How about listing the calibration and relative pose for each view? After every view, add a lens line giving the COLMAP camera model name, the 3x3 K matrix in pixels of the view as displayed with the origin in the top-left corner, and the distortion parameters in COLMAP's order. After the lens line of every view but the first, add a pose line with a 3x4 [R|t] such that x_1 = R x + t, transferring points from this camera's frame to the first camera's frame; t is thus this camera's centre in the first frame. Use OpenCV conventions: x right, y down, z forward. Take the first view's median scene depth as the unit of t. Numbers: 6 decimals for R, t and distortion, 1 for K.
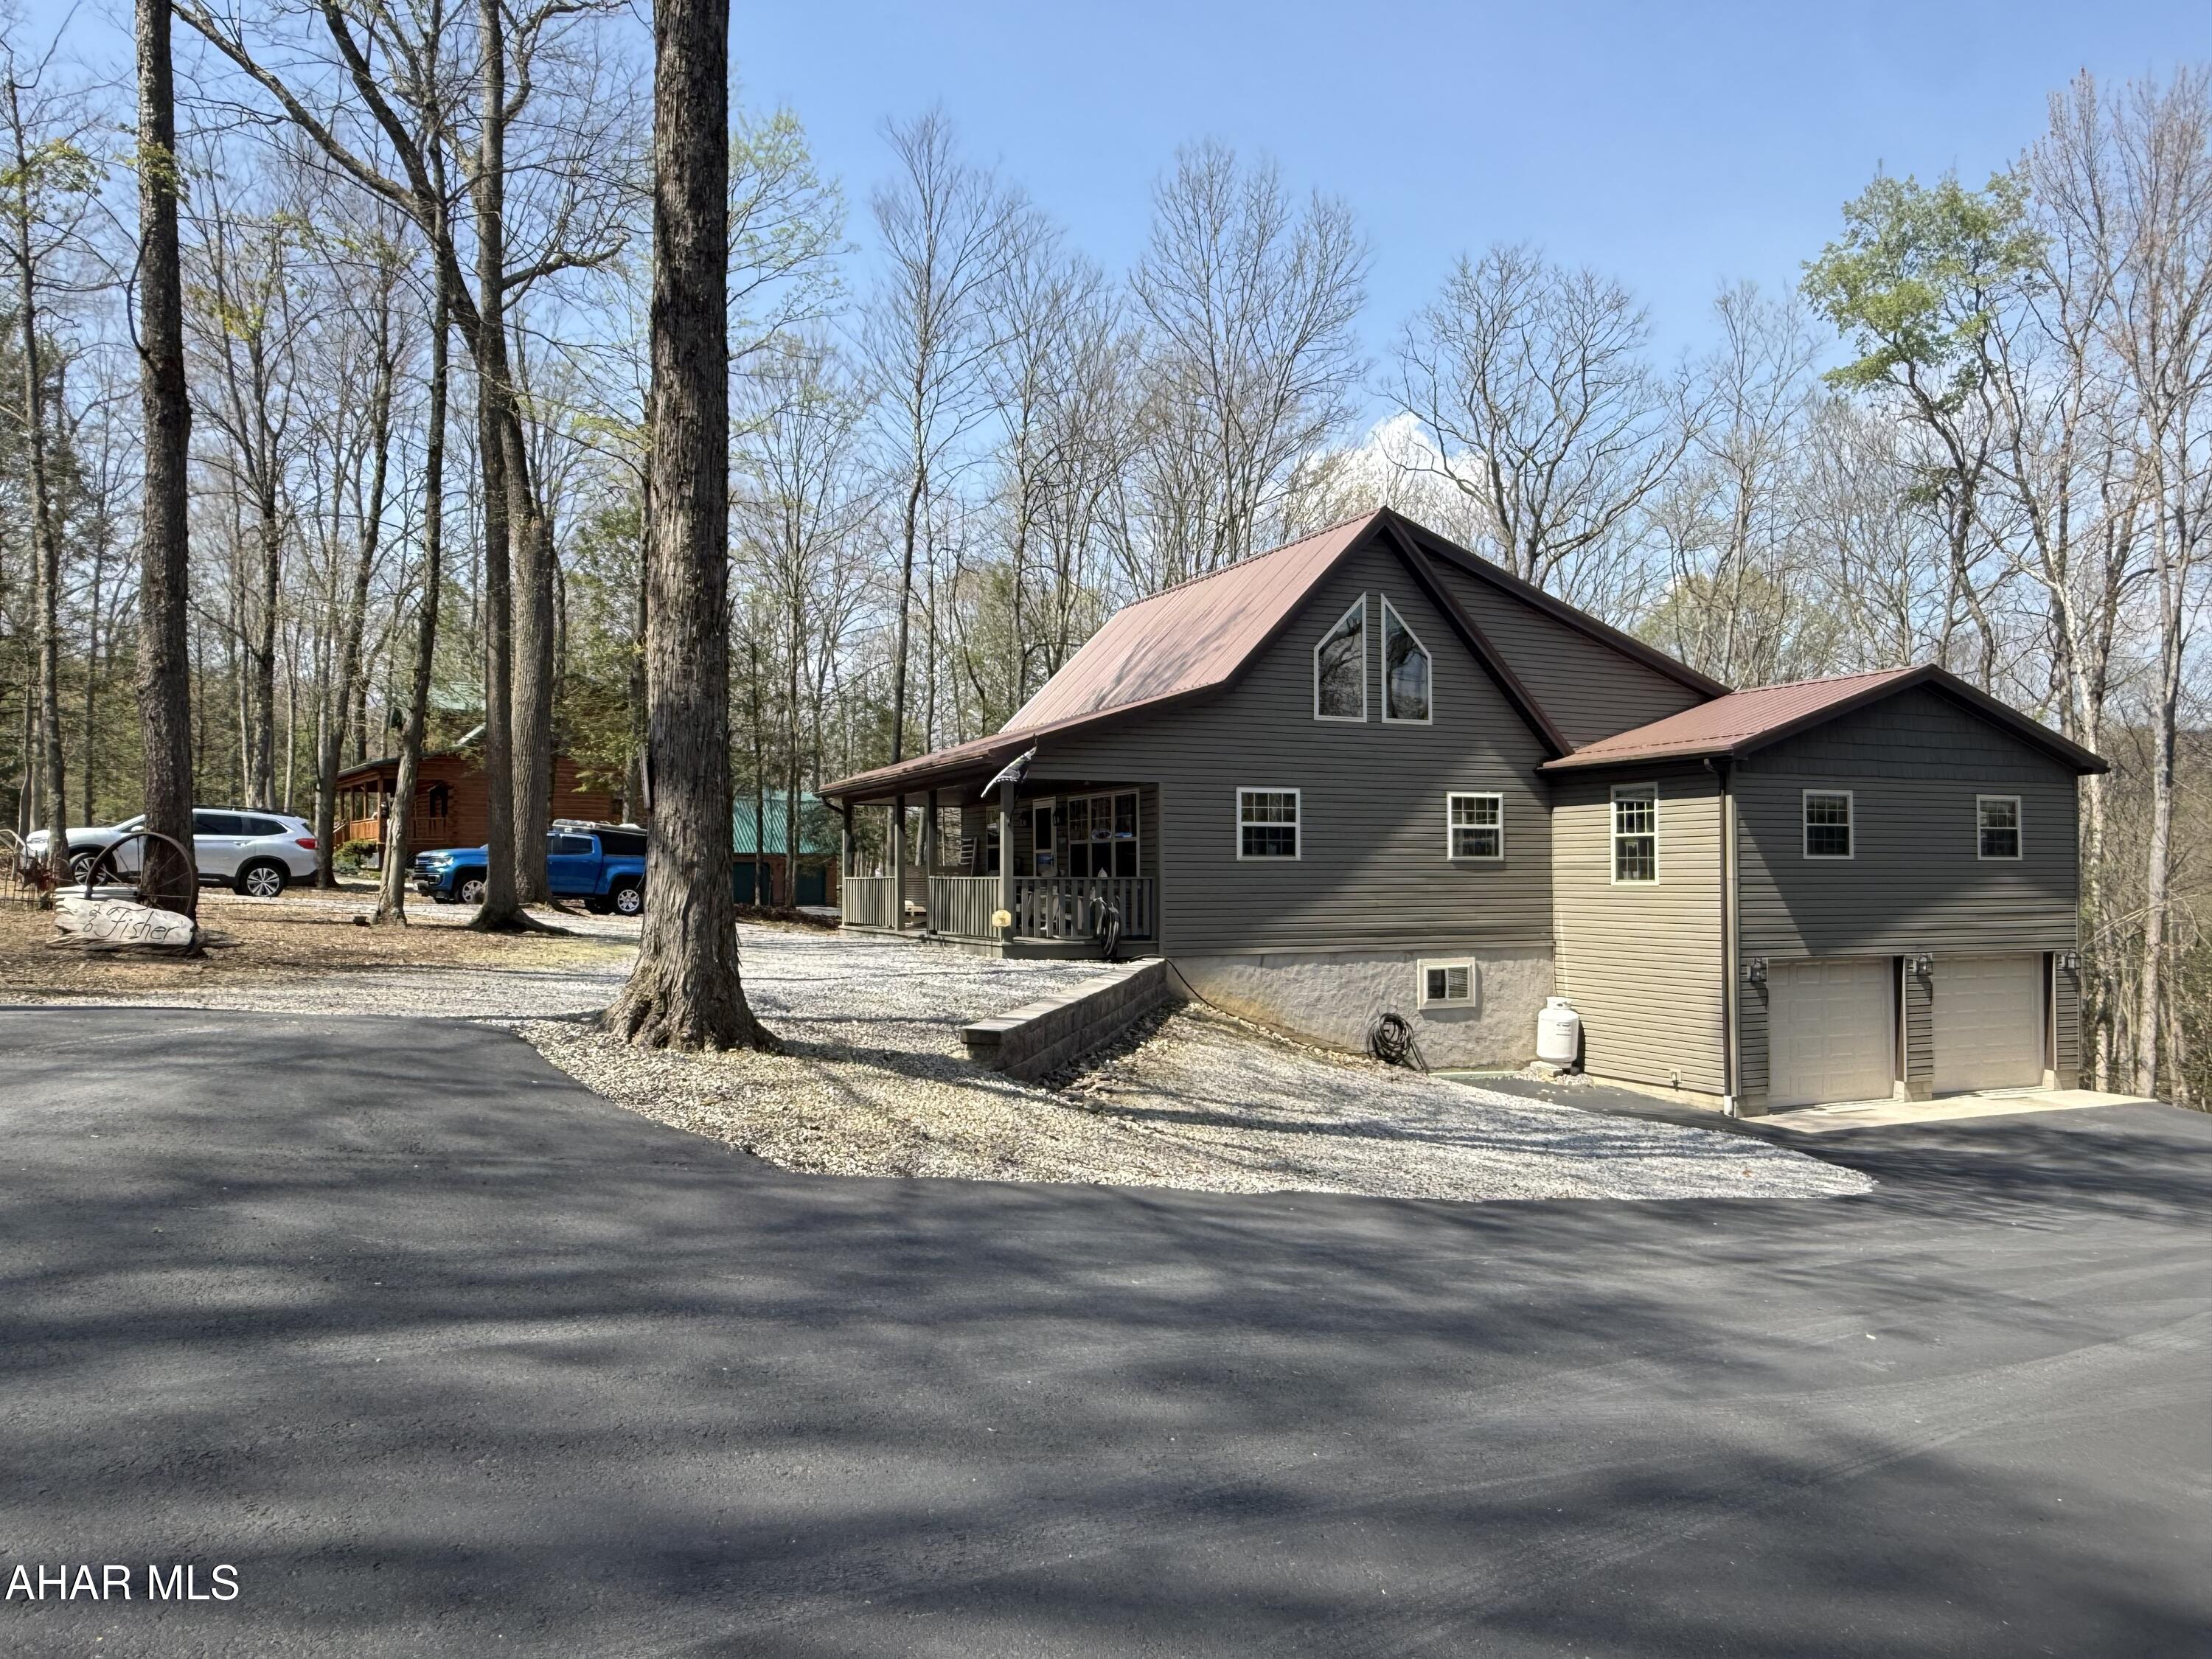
lens RADIAL K [[1532.9, 0, 1095.5], [0, 1532.9, 856.3], [0, 0, 1]] dist [0.000783, -0.000228]
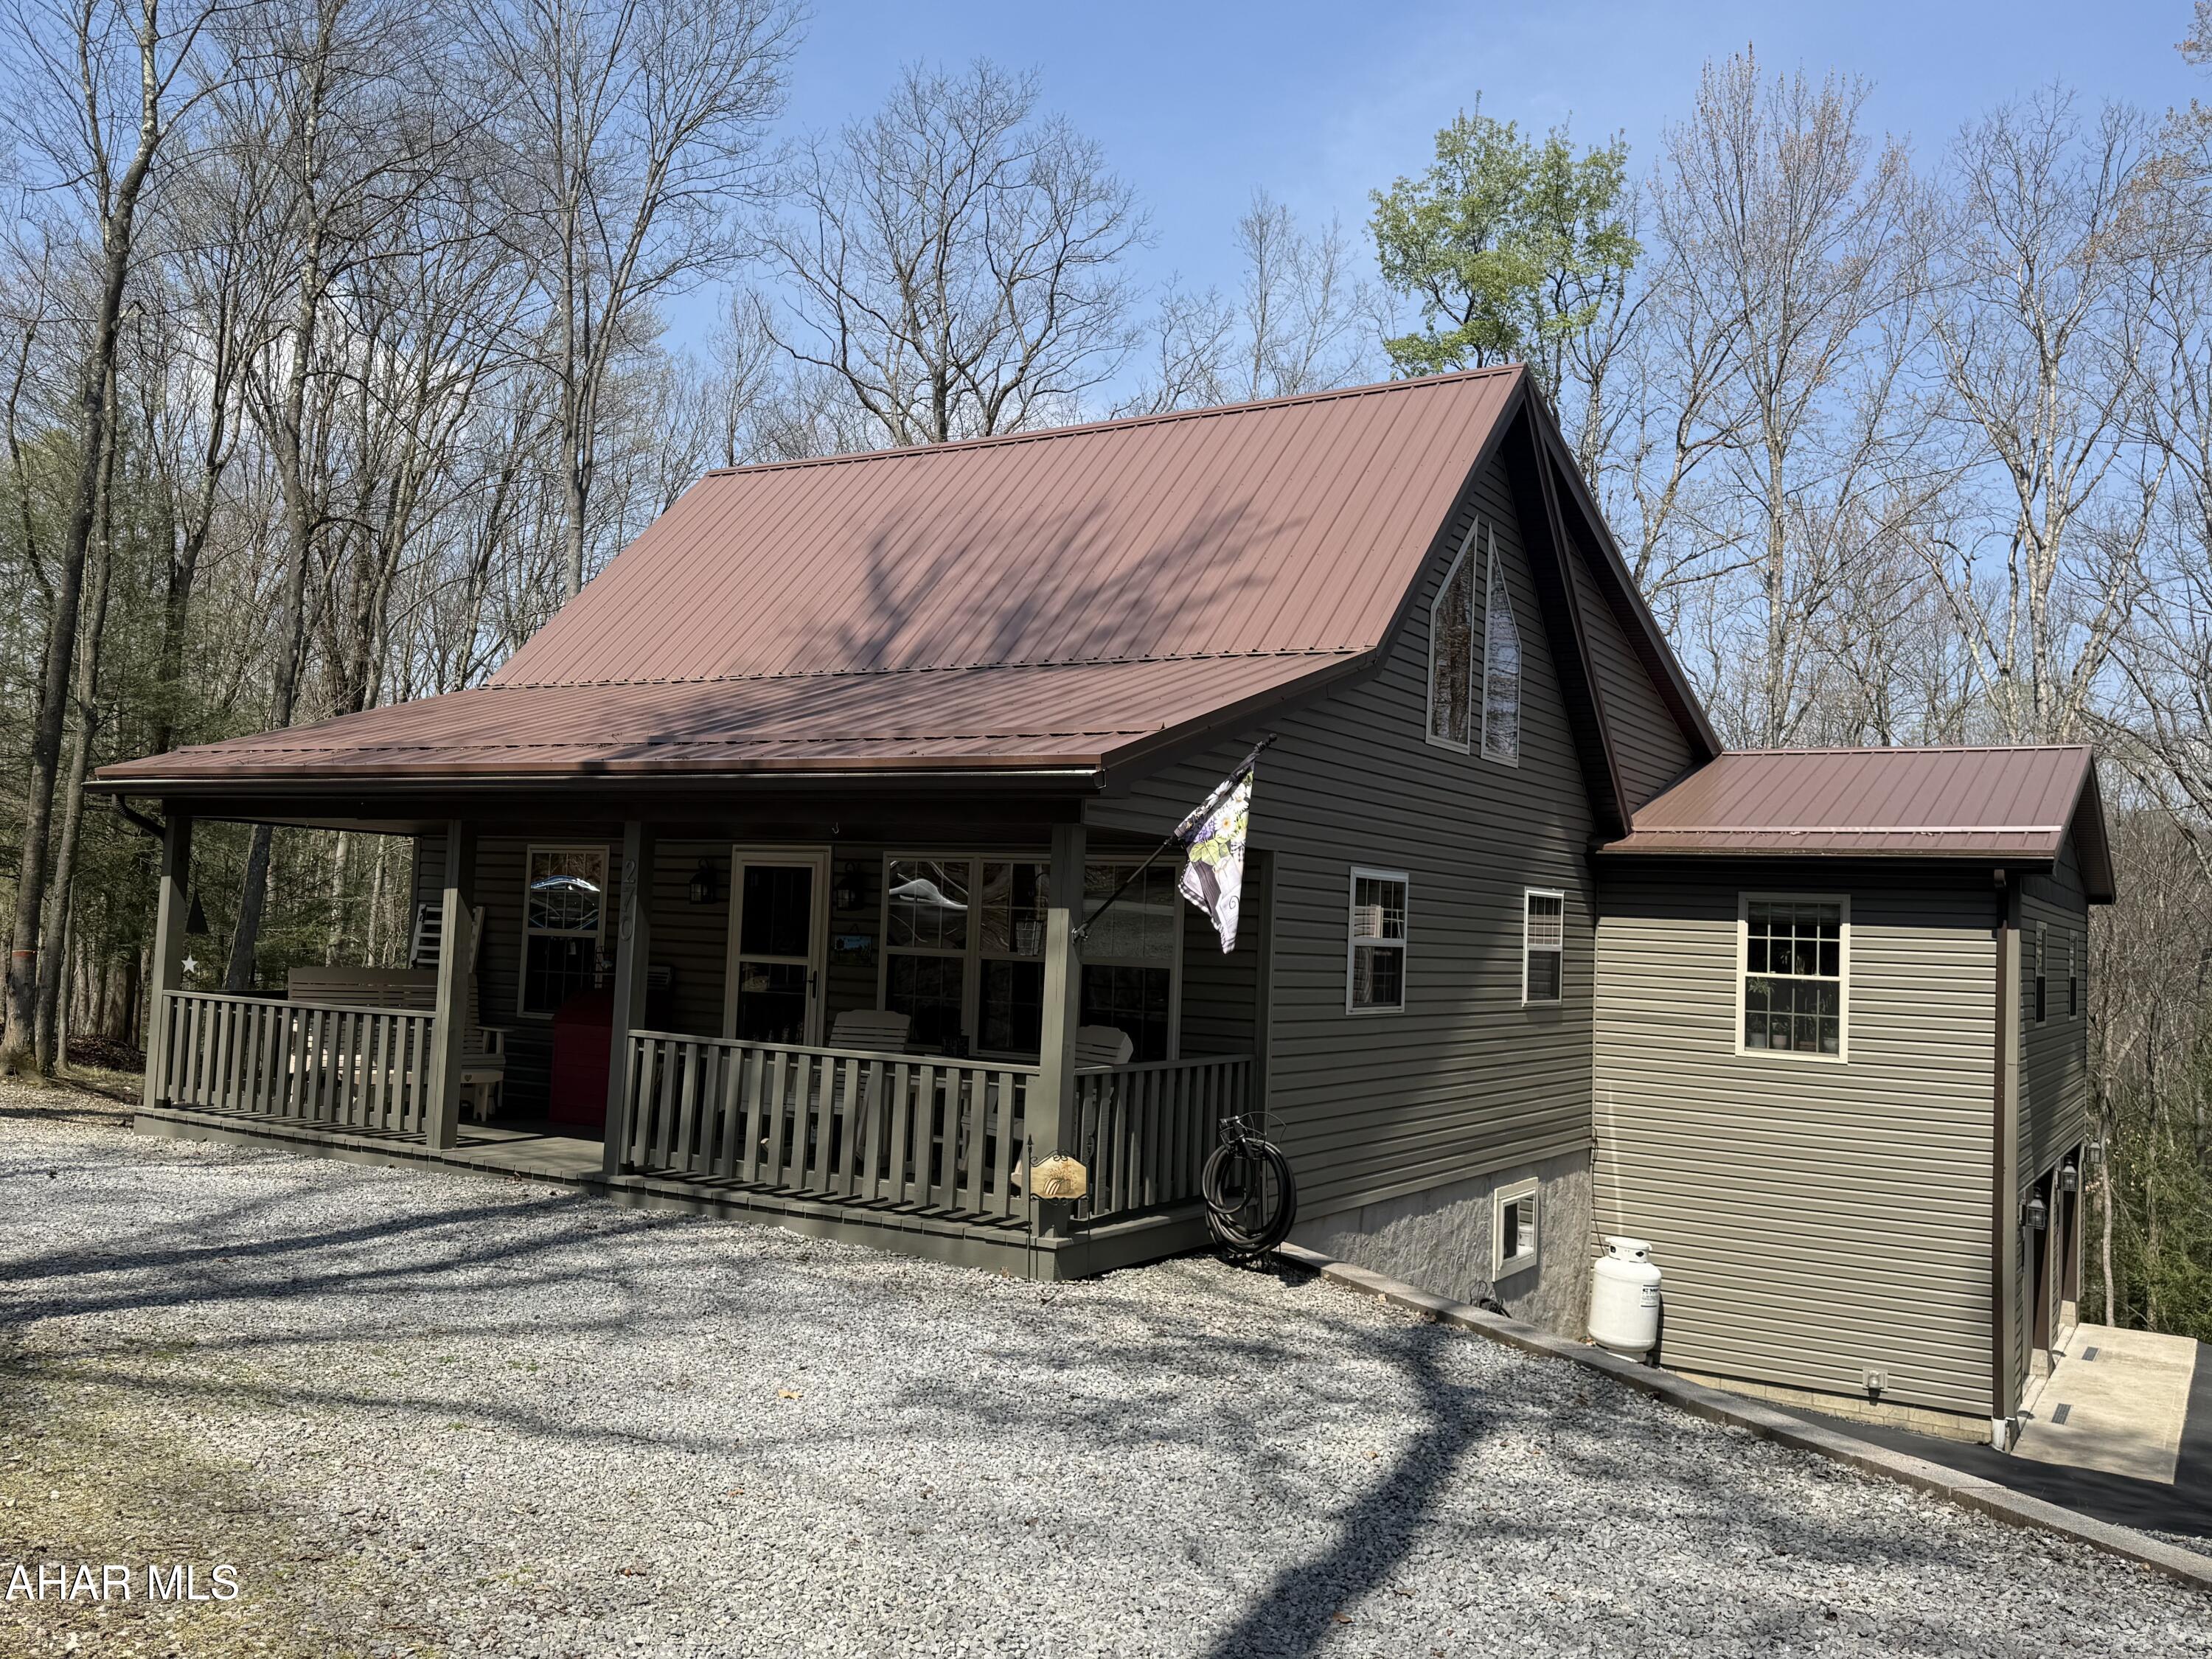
lens RADIAL K [[1826.3, 0, 1106.0], [0, 1826.3, 829.5], [0, 0, 1]] dist [0.045563, -0.000986]
pose [[0.824044, 0.067478, 0.562493, -0.287389], [-0.051817, 0.997697, -0.043774, -0.025820], [-0.564151, 0.006925, 0.825643, 0.537466]]
